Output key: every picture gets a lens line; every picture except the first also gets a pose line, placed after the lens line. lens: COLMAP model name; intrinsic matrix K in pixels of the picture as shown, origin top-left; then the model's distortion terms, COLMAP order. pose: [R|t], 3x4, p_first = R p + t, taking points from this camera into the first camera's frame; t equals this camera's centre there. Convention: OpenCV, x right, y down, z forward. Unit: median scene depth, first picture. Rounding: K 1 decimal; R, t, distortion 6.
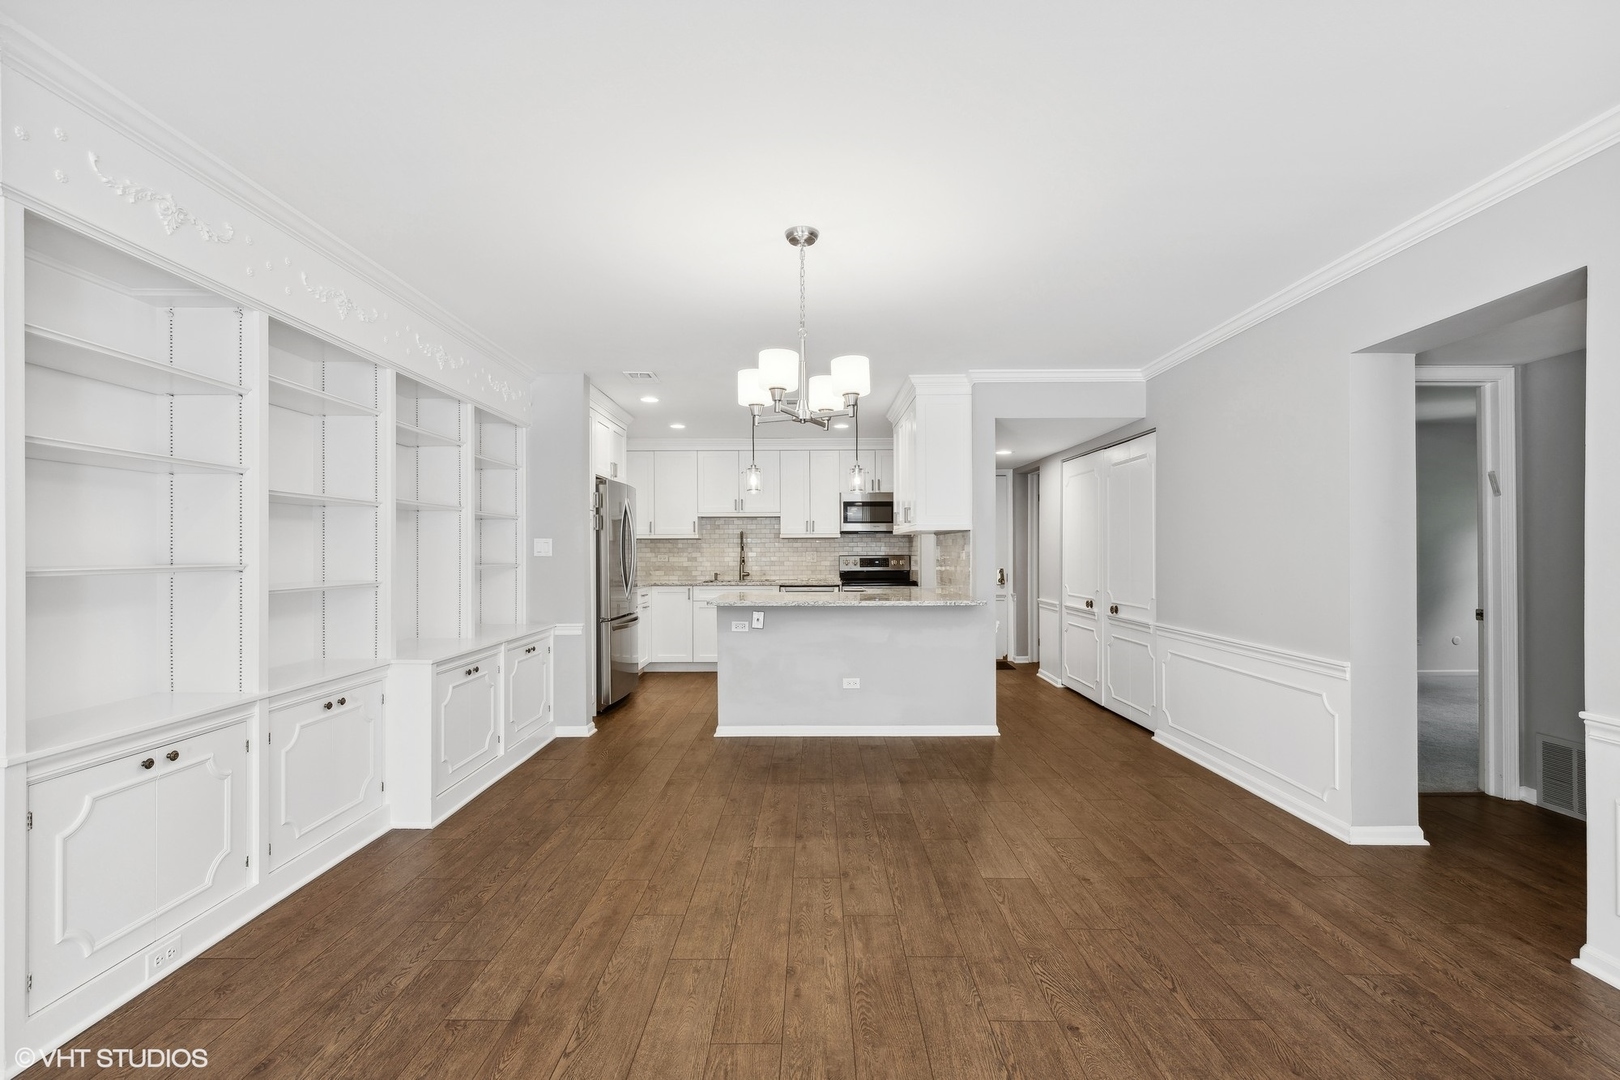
lens RADIAL K [[744.4, 0, 802.9], [0, 744.4, 549.8], [0, 0, 1]] dist [-0.002539, -0.000738]
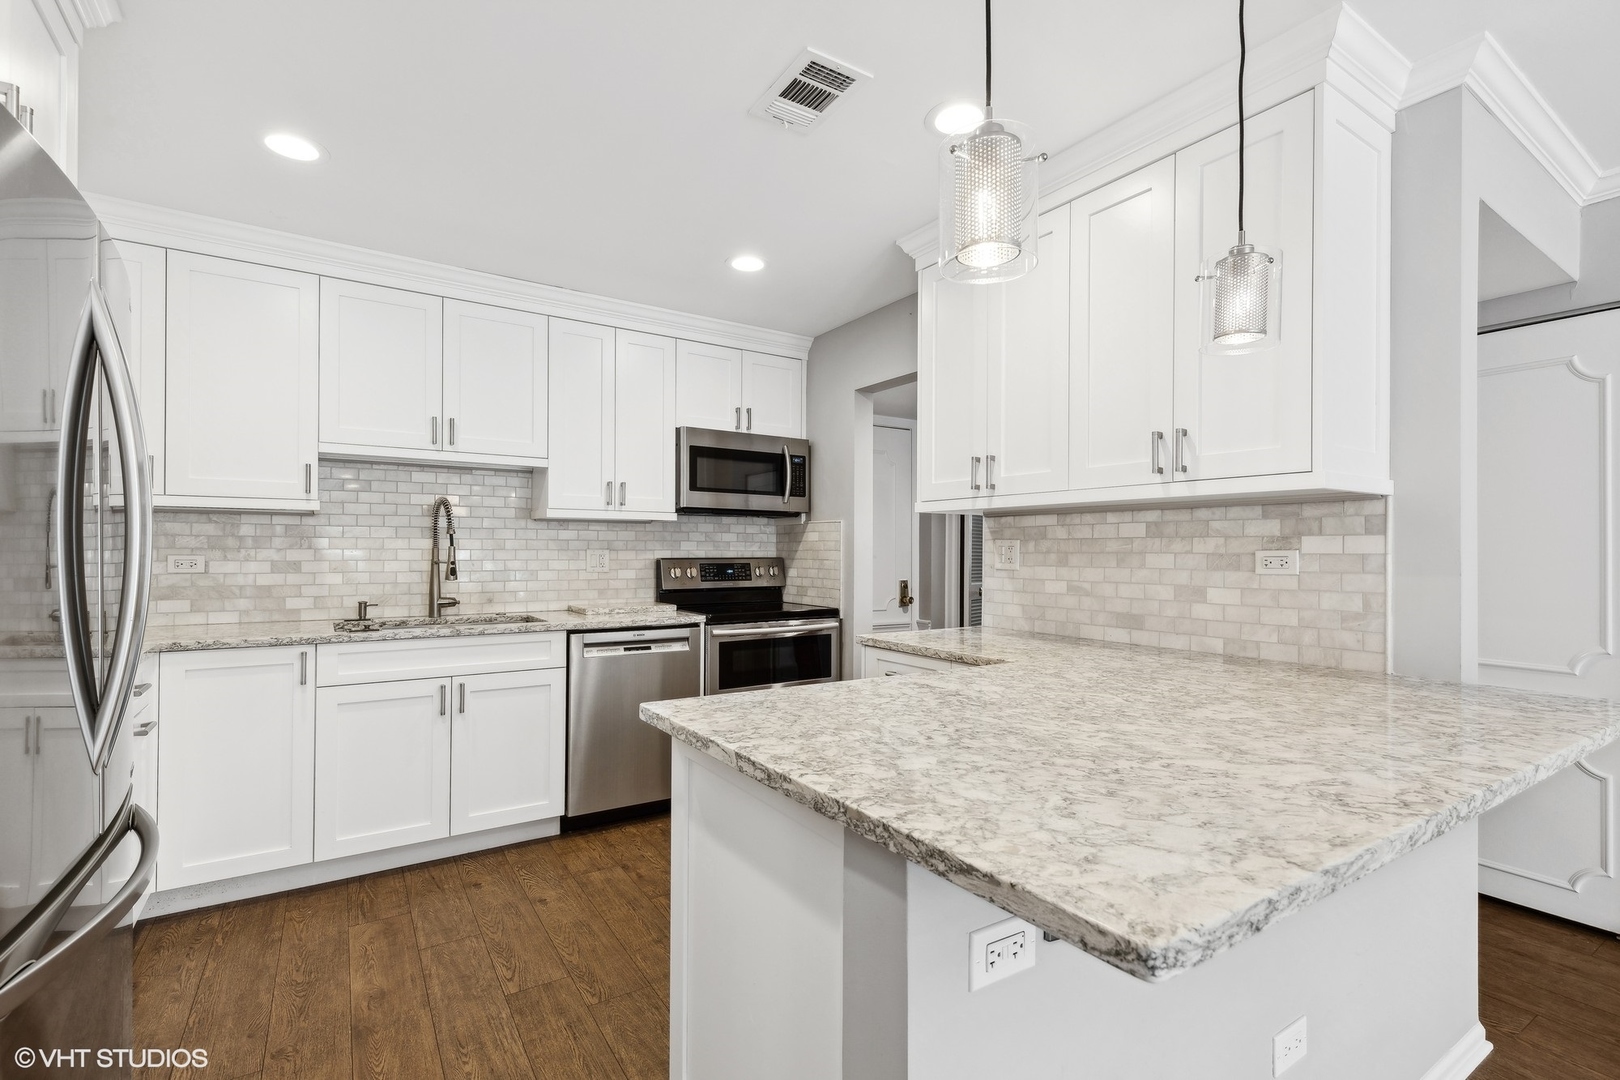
lens RADIAL K [[744.4, 0, 800.3], [0, 744.4, 548.8], [0, 0, 1]] dist [-0.002539, -0.000738]
pose [[0.833564, 0.009164, 0.552348, -0.142538], [-0.006708, 0.999957, -0.006466, 0.004016], [-0.552383, 0.001685, 0.833589, 0.548615]]
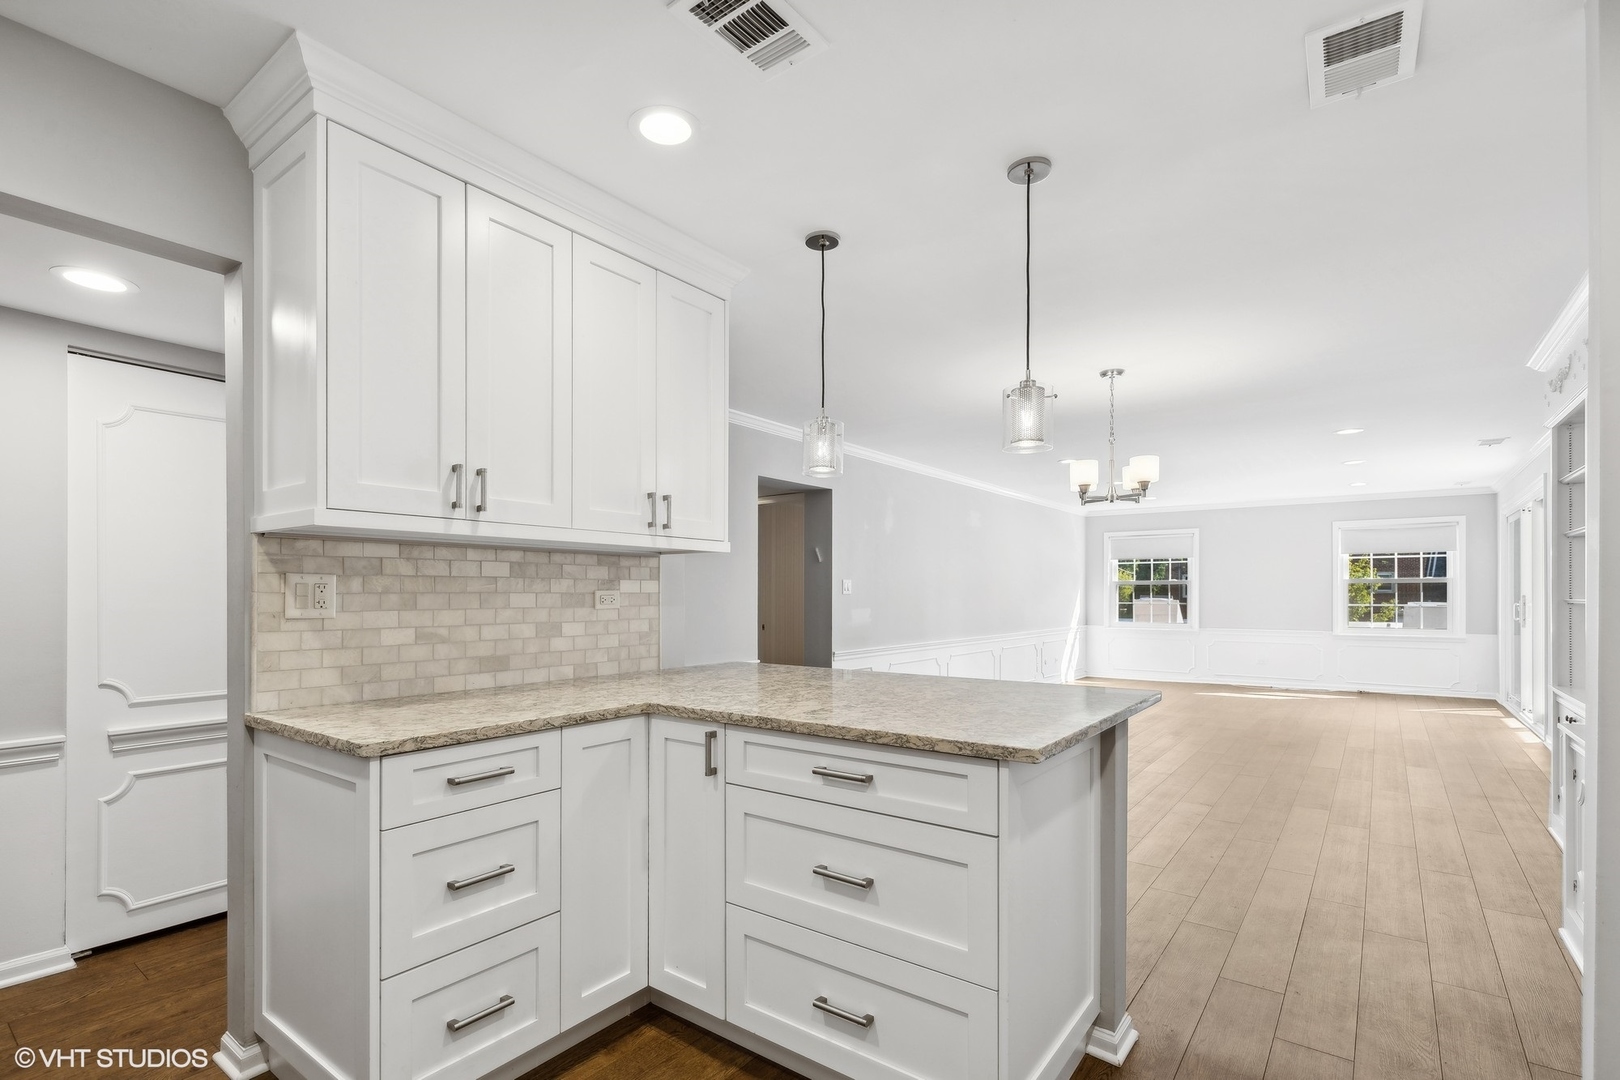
lens RADIAL K [[744.4, 0, 820.9], [0, 744.4, 592.3], [0, 0, 1]] dist [-0.002539, -0.000738]
pose [[-0.814513, 0.003882, 0.580133, -0.131642], [0.003435, 0.999992, -0.001868, 0.003298], [-0.580135, 0.000471, -0.814520, 1.133691]]
